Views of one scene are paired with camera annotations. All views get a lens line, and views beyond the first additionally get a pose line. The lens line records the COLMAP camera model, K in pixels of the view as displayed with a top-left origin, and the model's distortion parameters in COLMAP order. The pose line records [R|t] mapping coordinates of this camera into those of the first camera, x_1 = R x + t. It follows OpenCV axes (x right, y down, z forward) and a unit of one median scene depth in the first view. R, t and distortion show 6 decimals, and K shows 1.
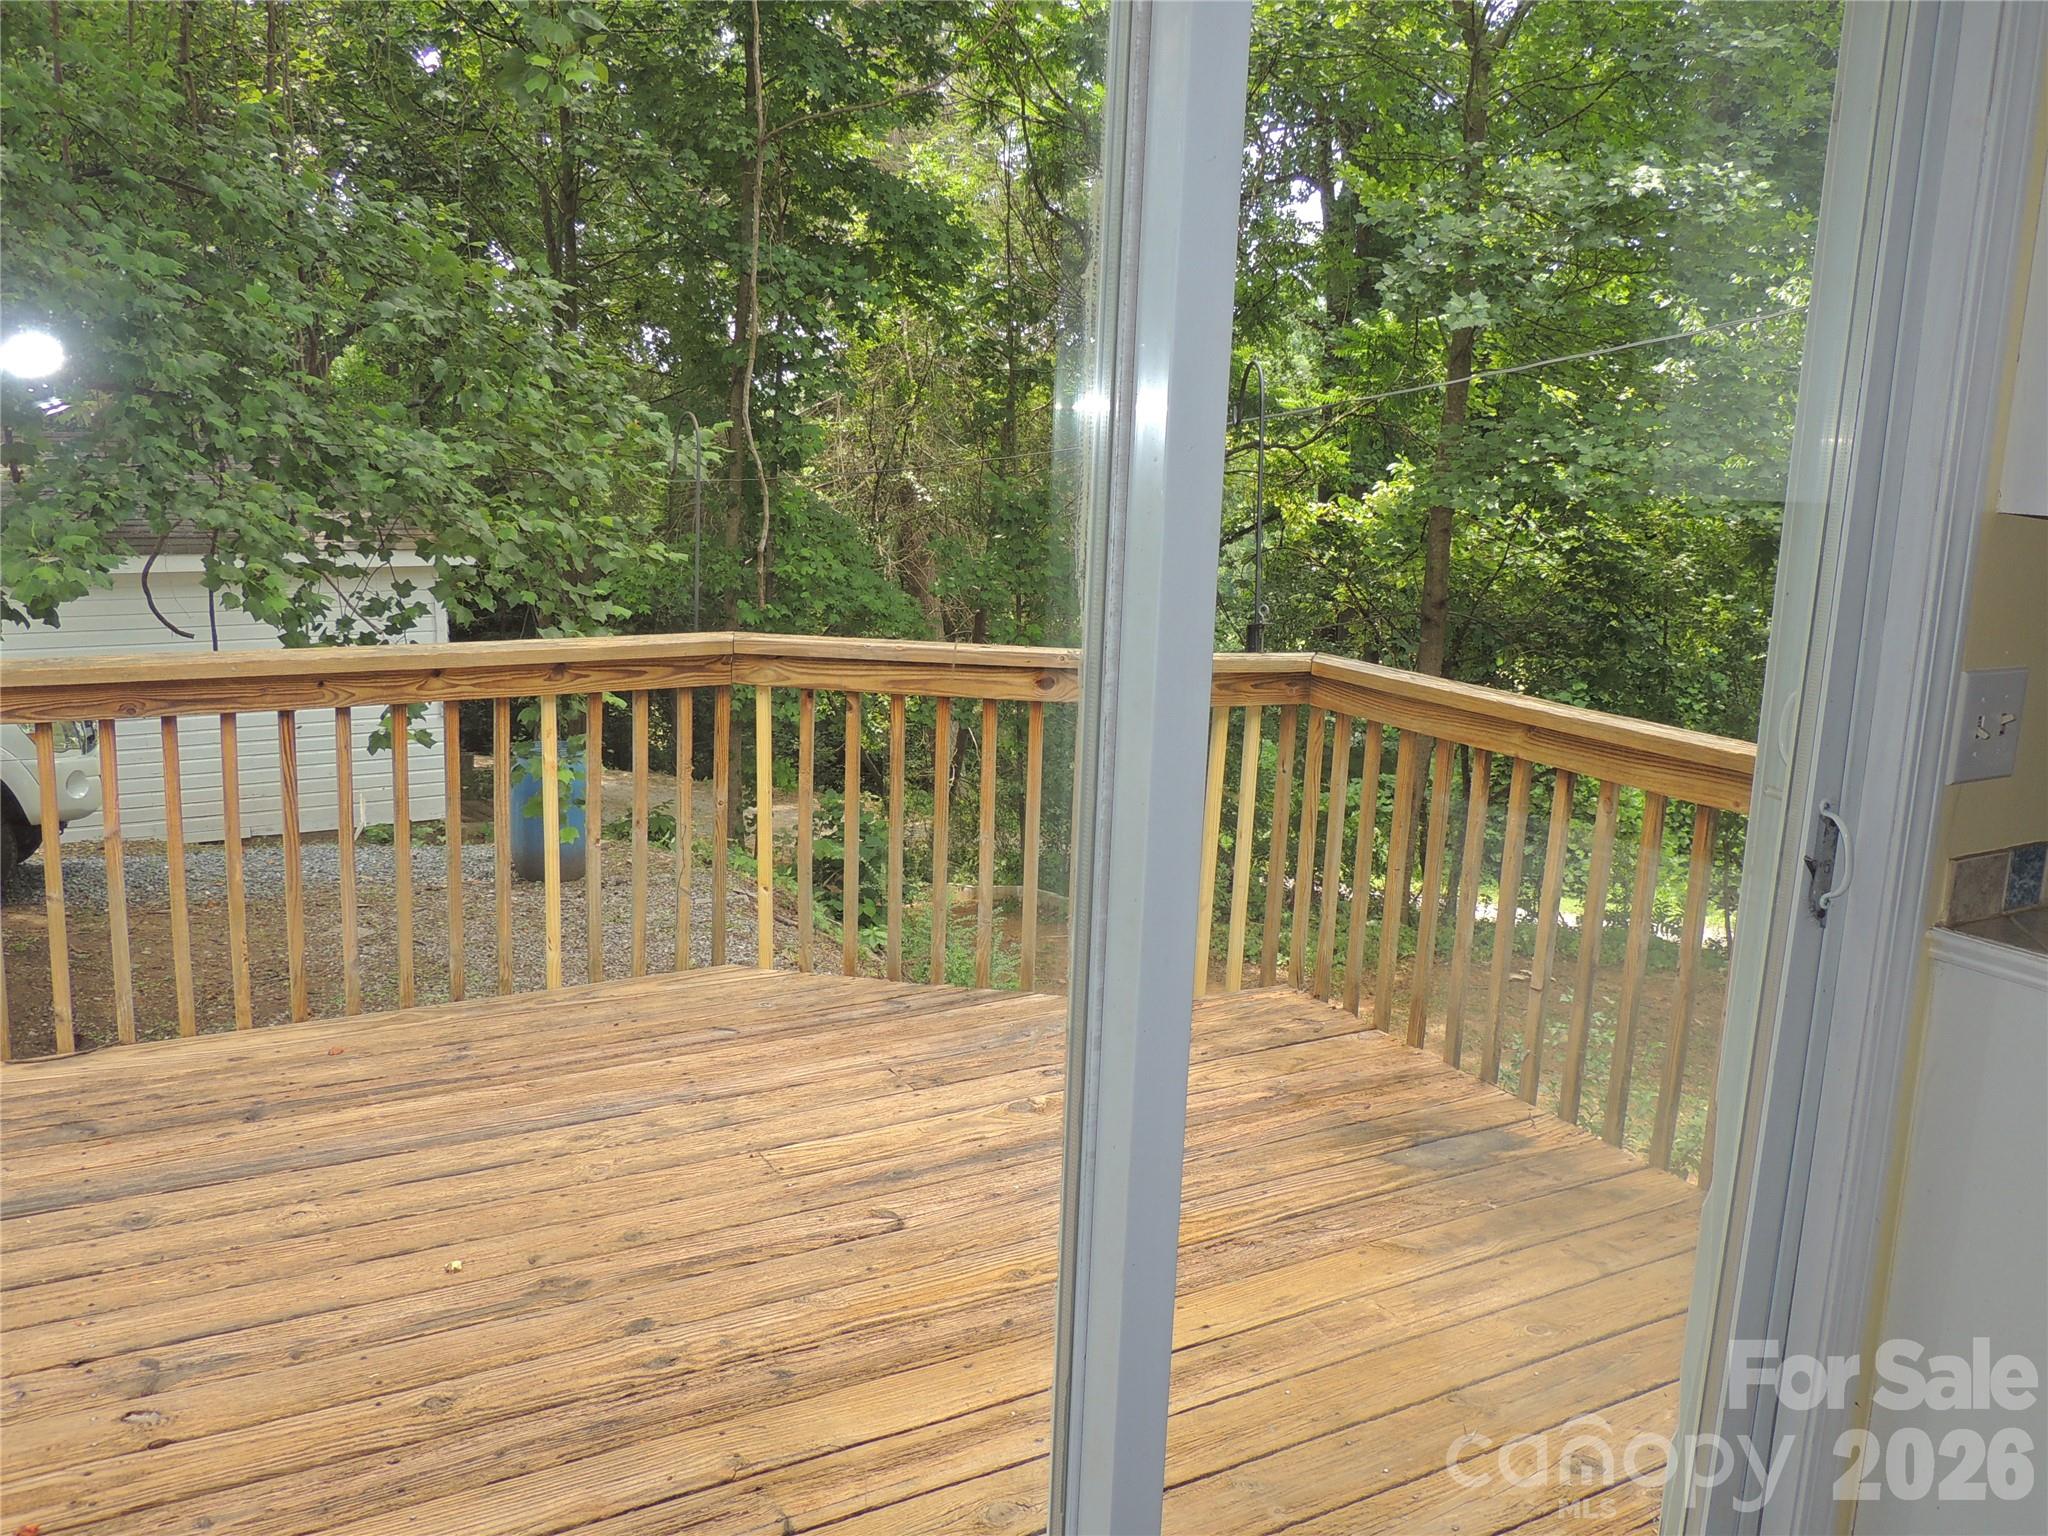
lens RADIAL K [[1617.6, 0, 1018.1], [0, 1617.6, 776.1], [0, 0, 1]] dist [-0.021236, -0.010815]
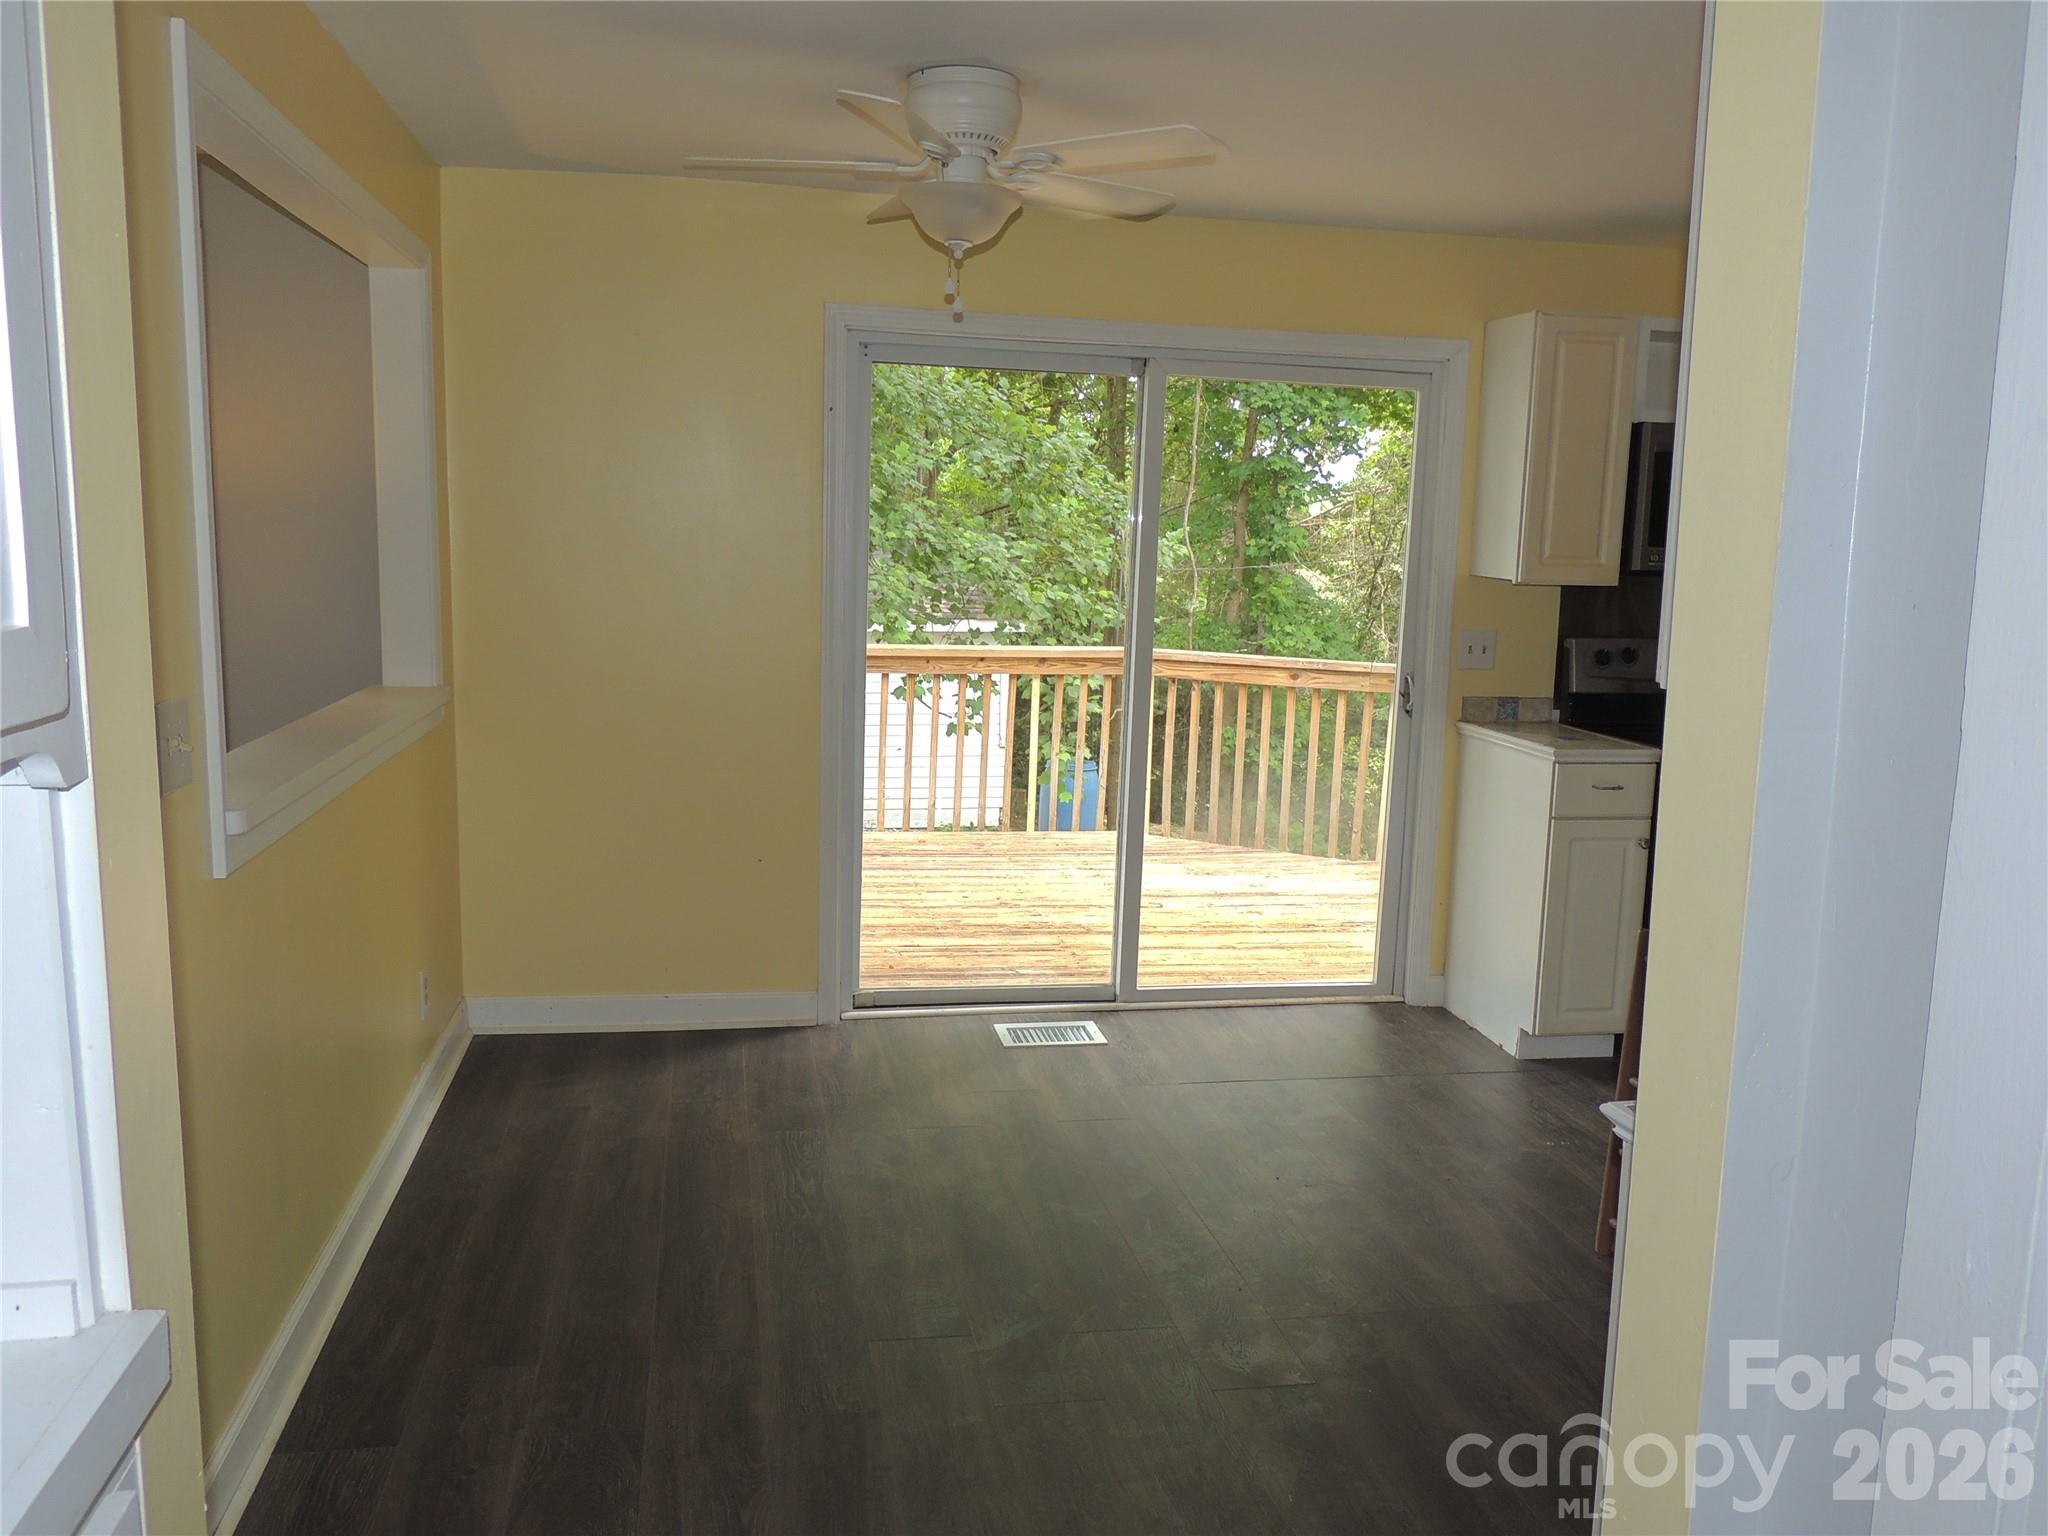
lens RADIAL K [[1617.6, 0, 1022.9], [0, 1617.6, 771.0], [0, 0, 1]] dist [-0.021236, -0.010815]
pose [[0.942557, 0.049254, -0.330394, 0.197140], [-0.068801, 0.996488, -0.047724, 0.092166], [0.326883, 0.067714, 0.942636, -0.478175]]
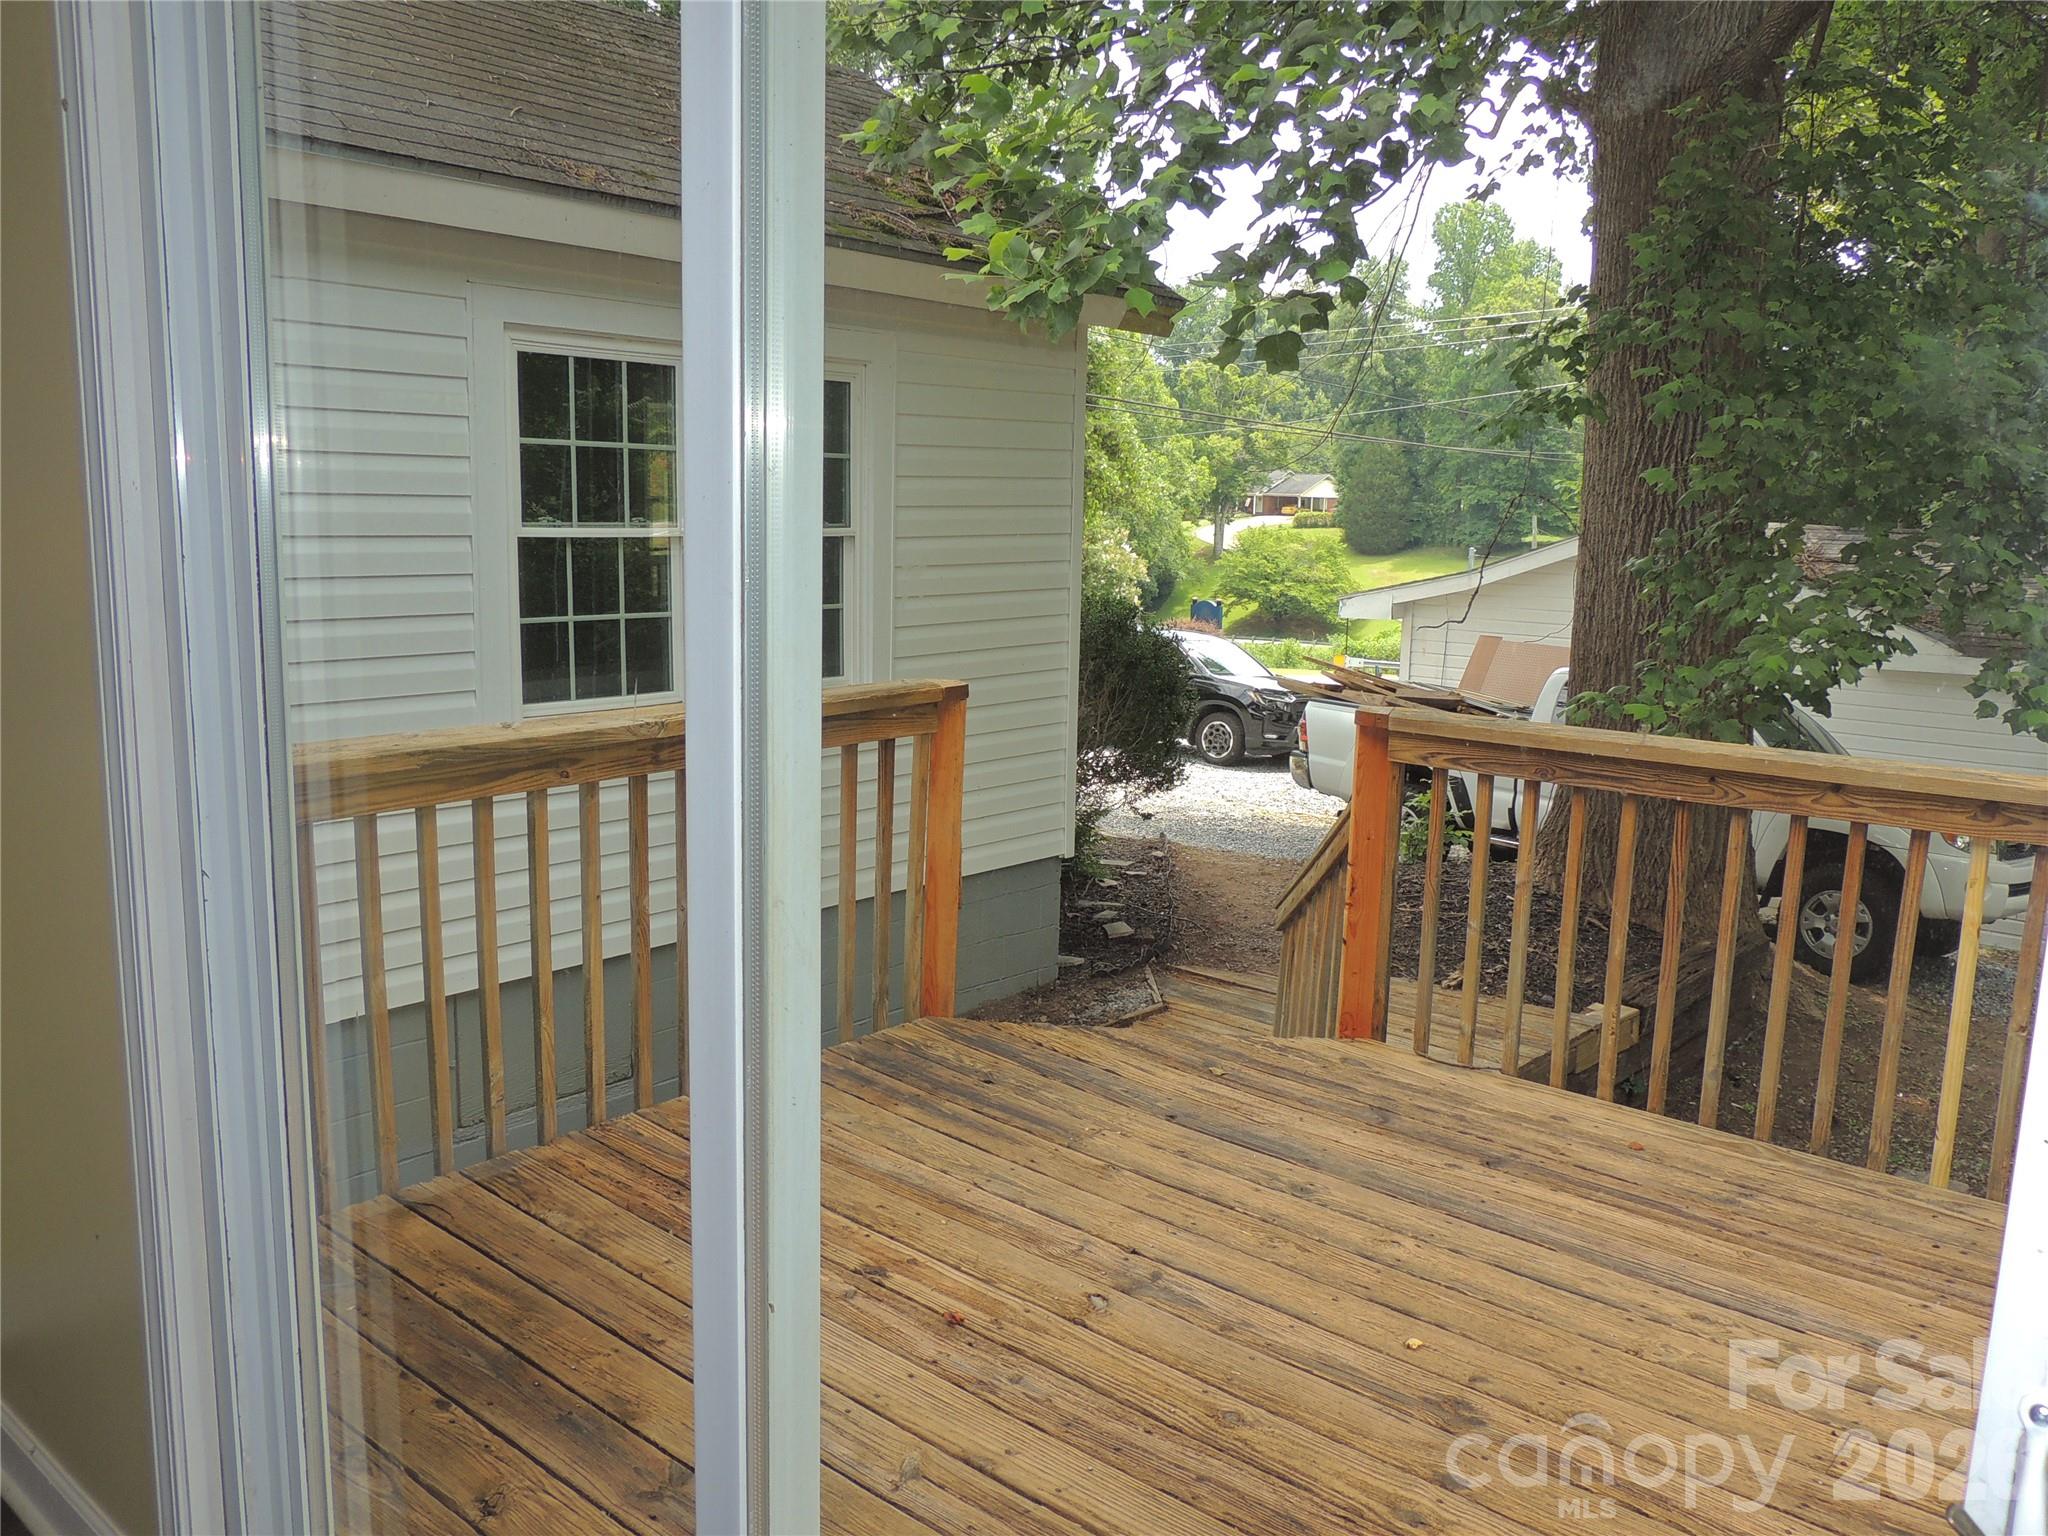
lens RADIAL K [[1617.6, 0, 1019.7], [0, 1617.6, 771.7], [0, 0, 1]] dist [-0.021236, -0.010815]
pose [[0.321856, 0.136037, -0.936964, 0.184368], [-0.195070, 0.977919, 0.074975, -0.028361], [0.926475, 0.158643, 0.341286, 0.148897]]
